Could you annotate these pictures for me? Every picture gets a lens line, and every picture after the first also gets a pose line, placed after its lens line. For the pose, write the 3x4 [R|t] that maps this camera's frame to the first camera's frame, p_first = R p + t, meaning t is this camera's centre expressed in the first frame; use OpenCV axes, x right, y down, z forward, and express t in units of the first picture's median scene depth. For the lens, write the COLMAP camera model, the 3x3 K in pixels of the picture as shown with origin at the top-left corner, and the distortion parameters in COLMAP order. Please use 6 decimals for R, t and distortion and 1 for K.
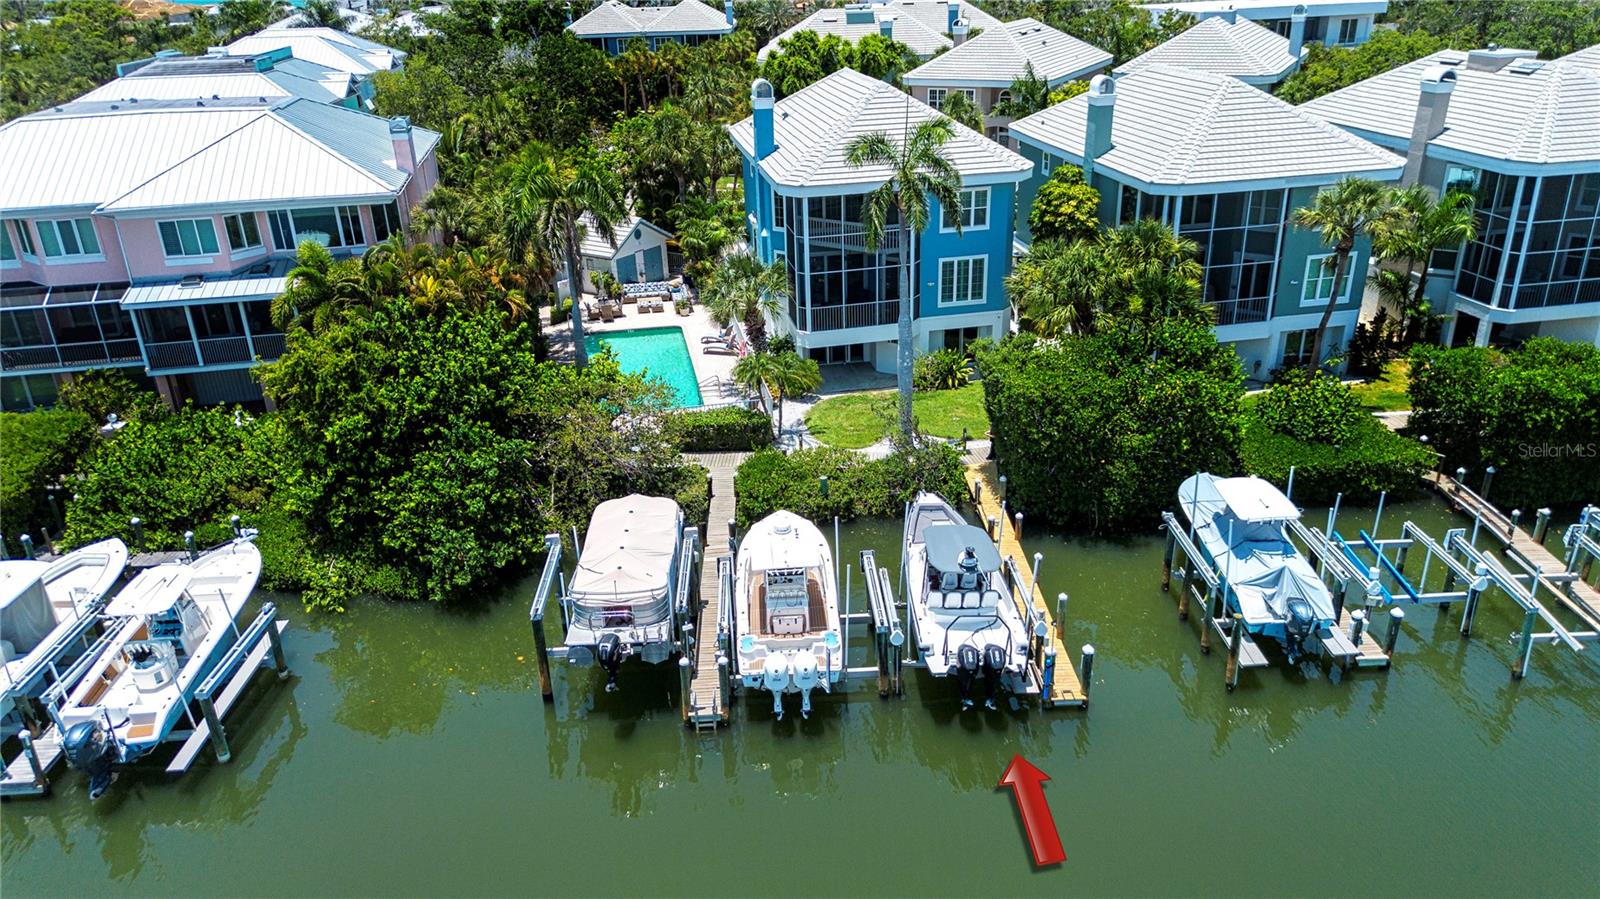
lens RADIAL K [[1178.9, 0, 809.6], [0, 1178.9, 456.1], [0, 0, 1]] dist [0.027663, -0.006342]
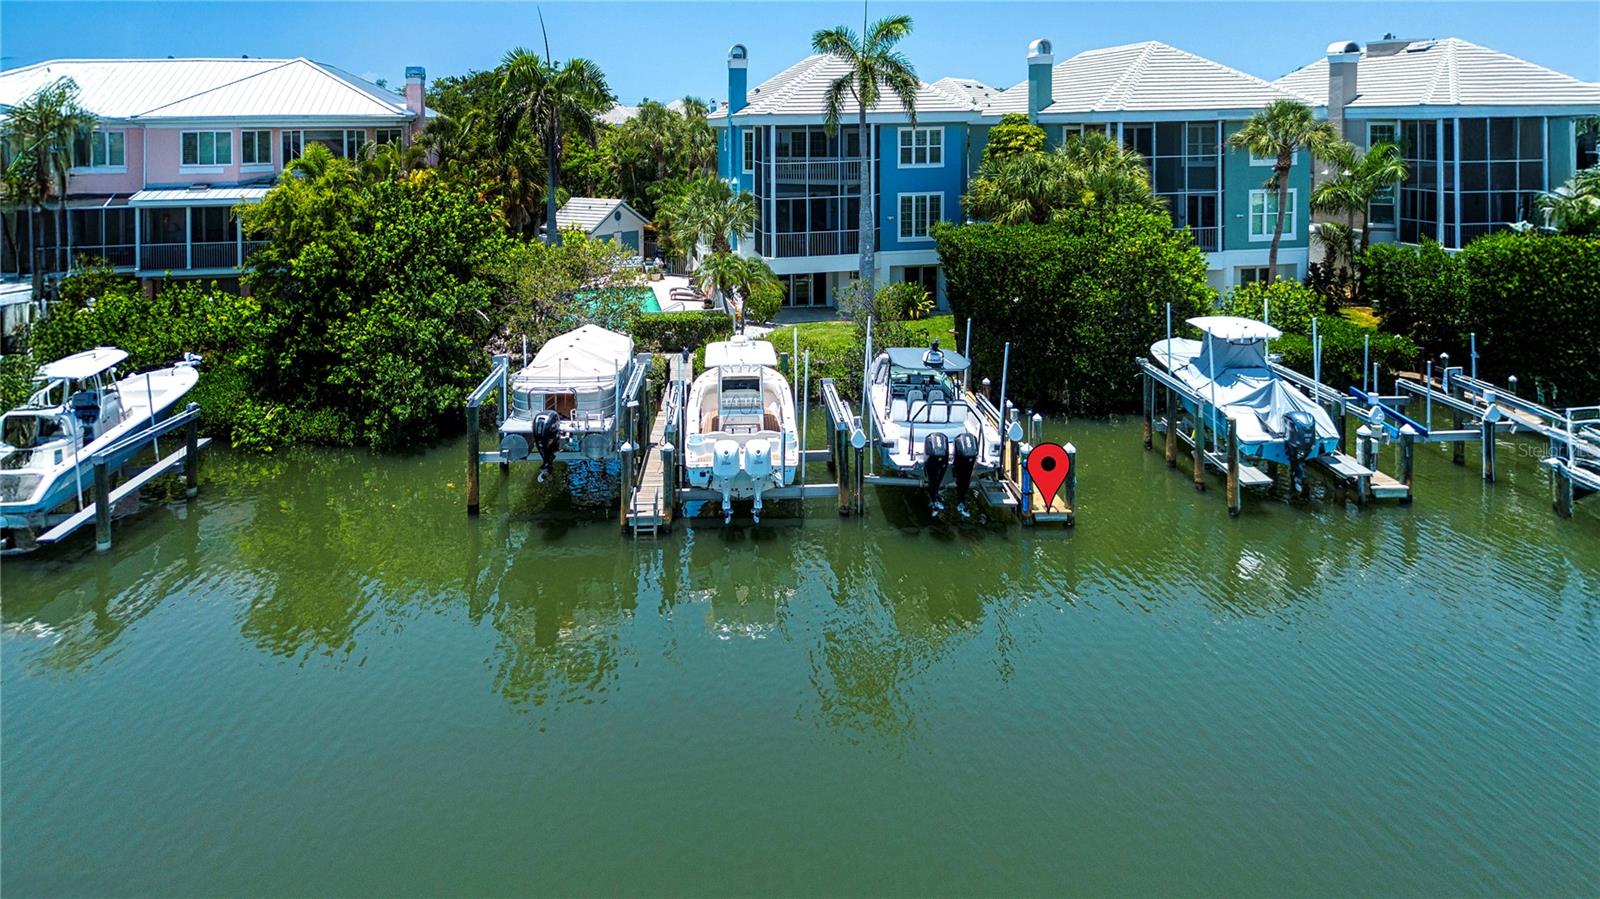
lens RADIAL K [[1081.6, 0, 758.0], [0, 1081.6, 445.8], [0, 0, 1]] dist [0.033744, -0.019770]
pose [[0.999298, 0.023388, -0.029281, 0.019676], [-0.033394, 0.910317, -0.412562, 0.487399], [0.017006, 0.413250, 0.910459, 0.222535]]
